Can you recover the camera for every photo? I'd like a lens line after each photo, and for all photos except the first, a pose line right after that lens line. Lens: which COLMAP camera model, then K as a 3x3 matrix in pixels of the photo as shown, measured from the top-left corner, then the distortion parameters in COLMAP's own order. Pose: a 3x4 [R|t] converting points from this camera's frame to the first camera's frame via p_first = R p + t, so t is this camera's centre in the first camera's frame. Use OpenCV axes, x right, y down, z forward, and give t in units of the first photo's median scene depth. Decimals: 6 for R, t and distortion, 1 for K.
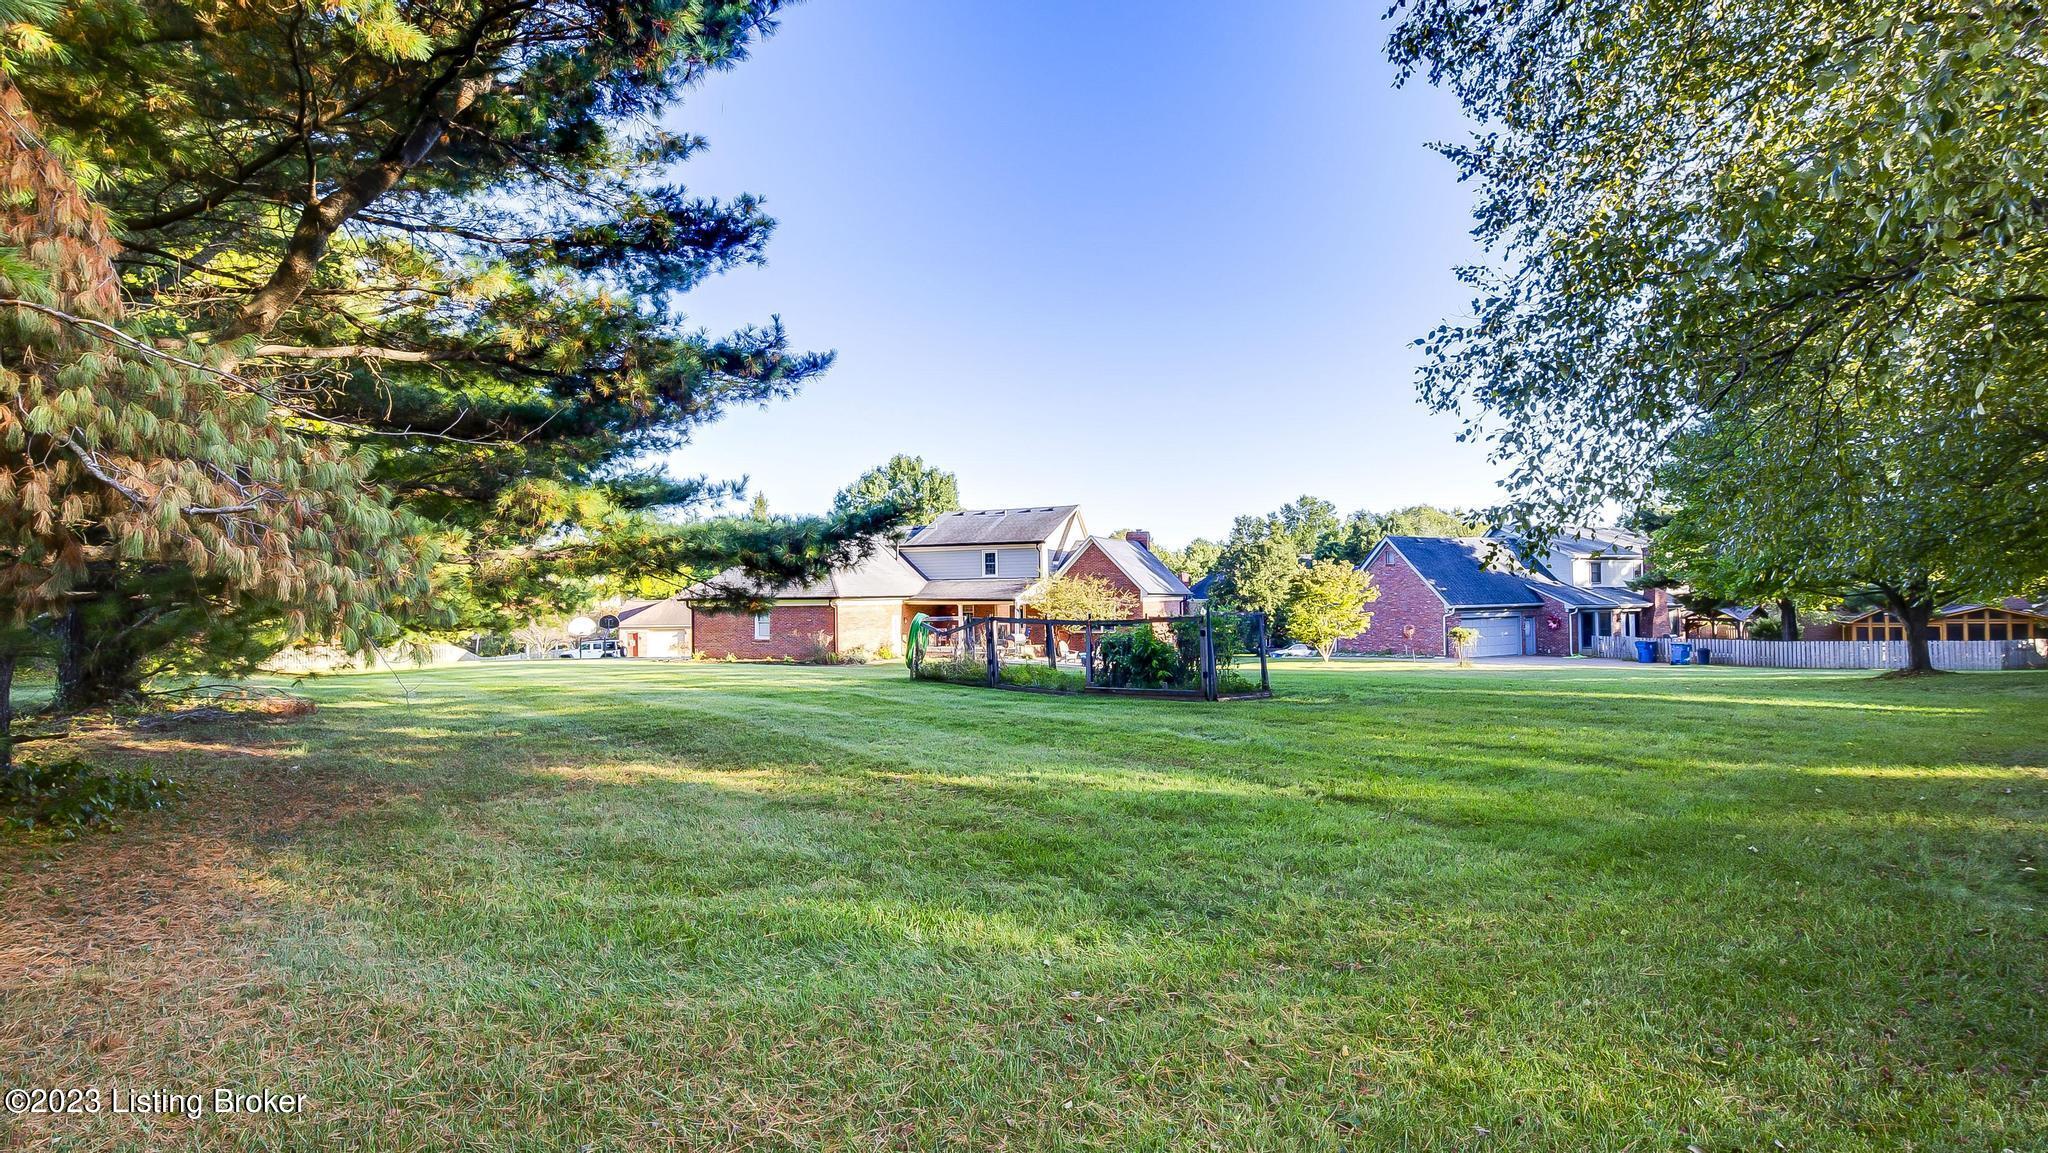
lens RADIAL K [[1060.3, 0, 1024.0], [0, 1060.3, 576.5], [0, 0, 1]] dist [0.001433, 0.000541]
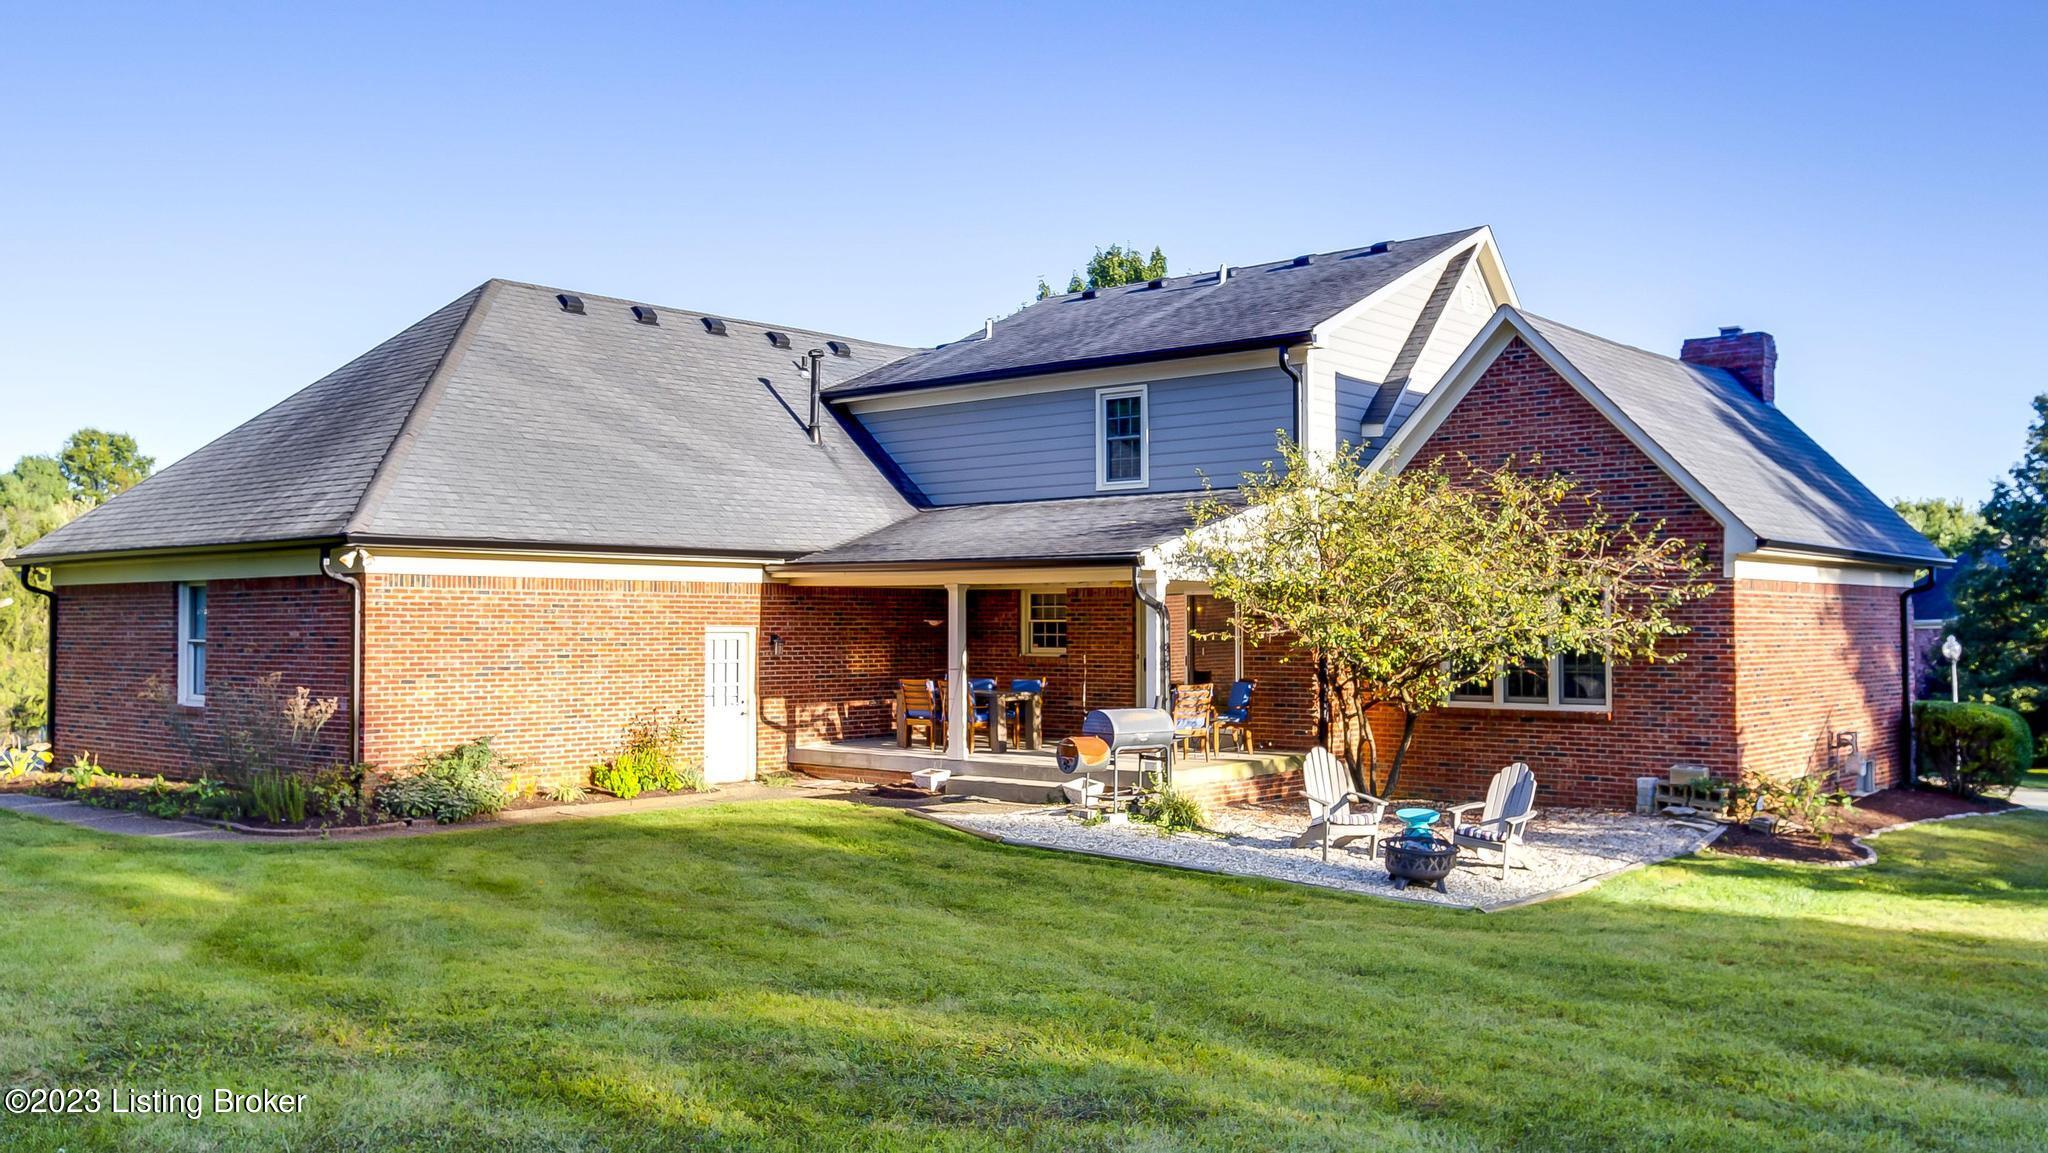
lens RADIAL K [[1737.0, 0, 1024.0], [0, 1737.0, 576.5], [0, 0, 1]] dist [-0.025917, -0.008039]
pose [[0.951996, 0.002460, -0.306102, 0.080973], [-0.005766, 0.999934, -0.009894, 0.027920], [0.306057, 0.011184, 0.951947, 0.603638]]
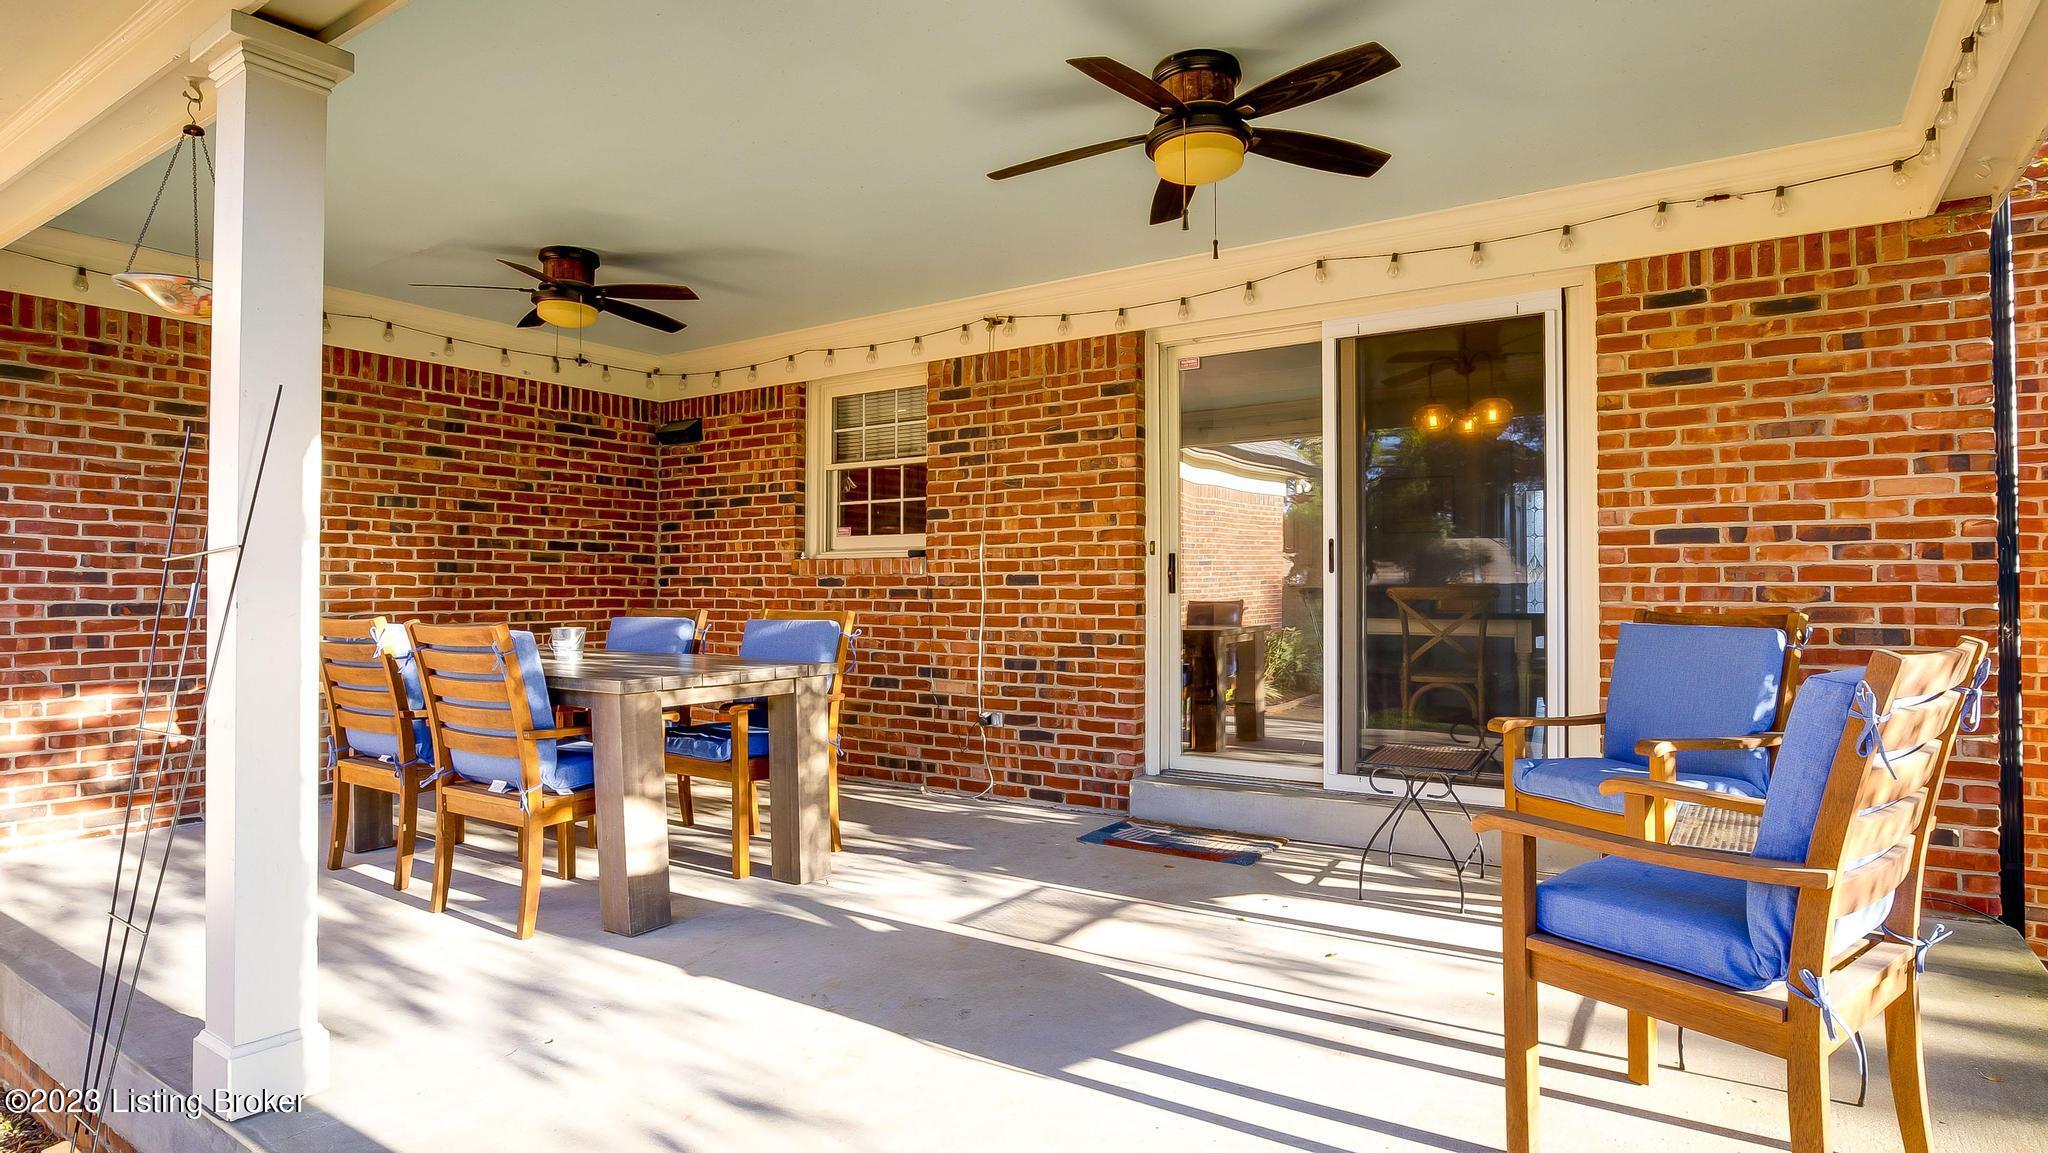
lens RADIAL K [[1086.6, 0, 1024.0], [0, 1086.6, 576.5], [0, 0, 1]] dist [-0.000701, -0.000183]
pose [[0.979265, 0.023457, -0.201222, -0.027522], [-0.024283, 0.999704, -0.001638, 0.047831], [0.201124, 0.006490, 0.979544, 0.975007]]
